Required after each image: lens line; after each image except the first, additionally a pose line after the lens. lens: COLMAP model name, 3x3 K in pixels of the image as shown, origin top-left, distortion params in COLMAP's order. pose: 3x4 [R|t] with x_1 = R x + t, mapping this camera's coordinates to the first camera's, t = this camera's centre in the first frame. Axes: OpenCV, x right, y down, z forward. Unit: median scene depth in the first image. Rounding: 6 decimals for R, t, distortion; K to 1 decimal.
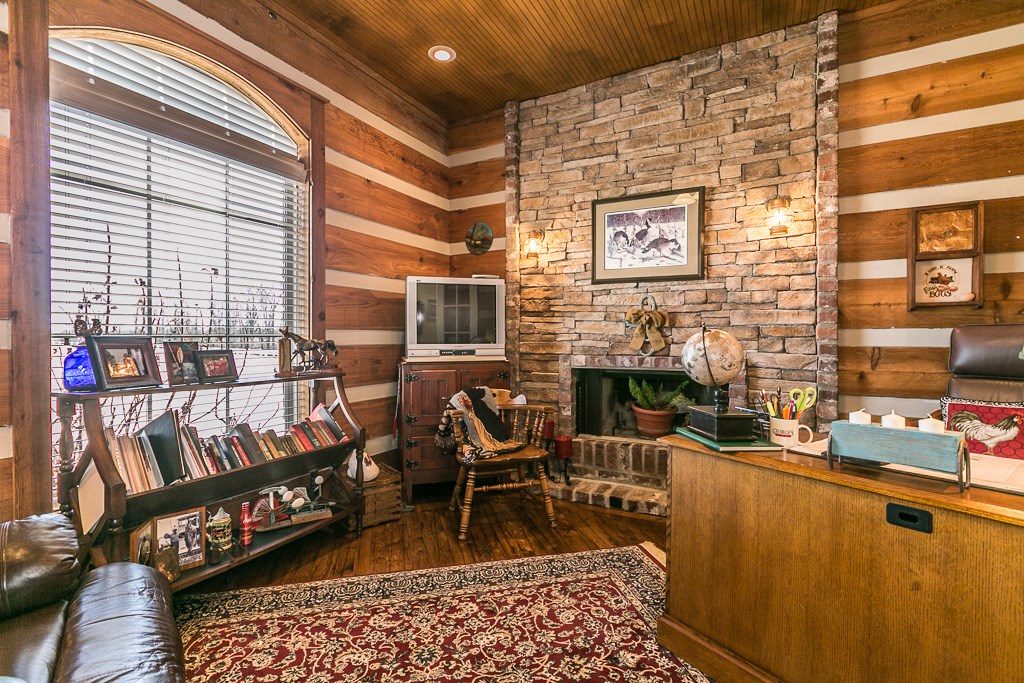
lens RADIAL K [[459.5, 0, 506.0], [0, 459.5, 339.0], [0, 0, 1]] dist [-0.011915, 0.001365]
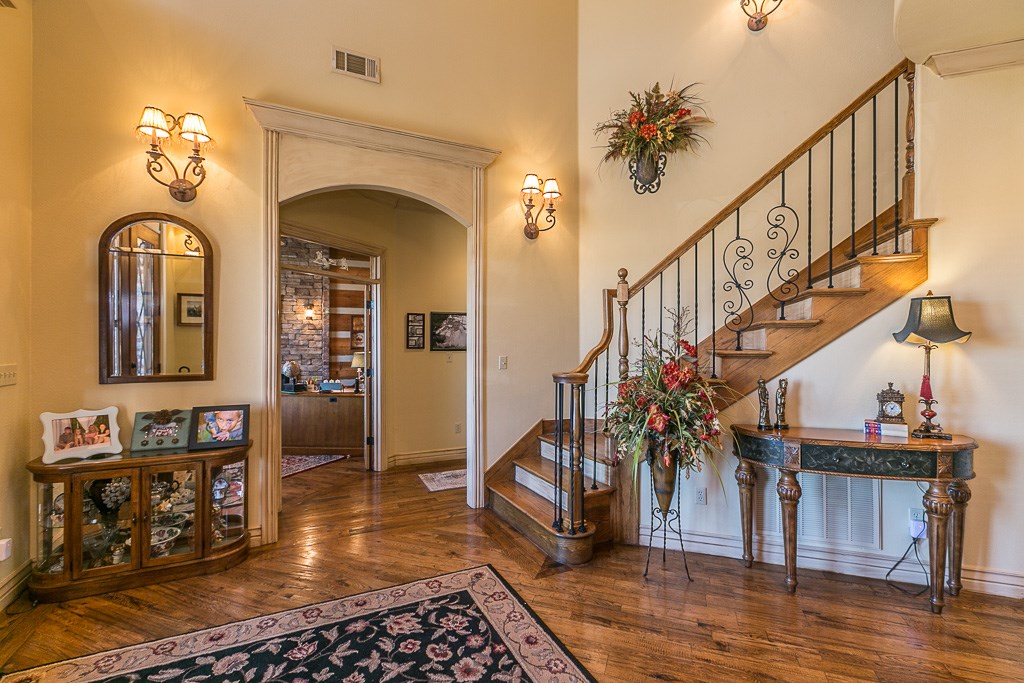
lens RADIAL K [[459.5, 0, 505.4], [0, 459.5, 340.1], [0, 0, 1]] dist [-0.011915, 0.001365]
pose [[0.590856, 0.002582, 0.806773, -0.873398], [0.002361, 0.999985, -0.004930, -0.099103], [-0.806774, 0.004818, 0.590841, -1.483823]]
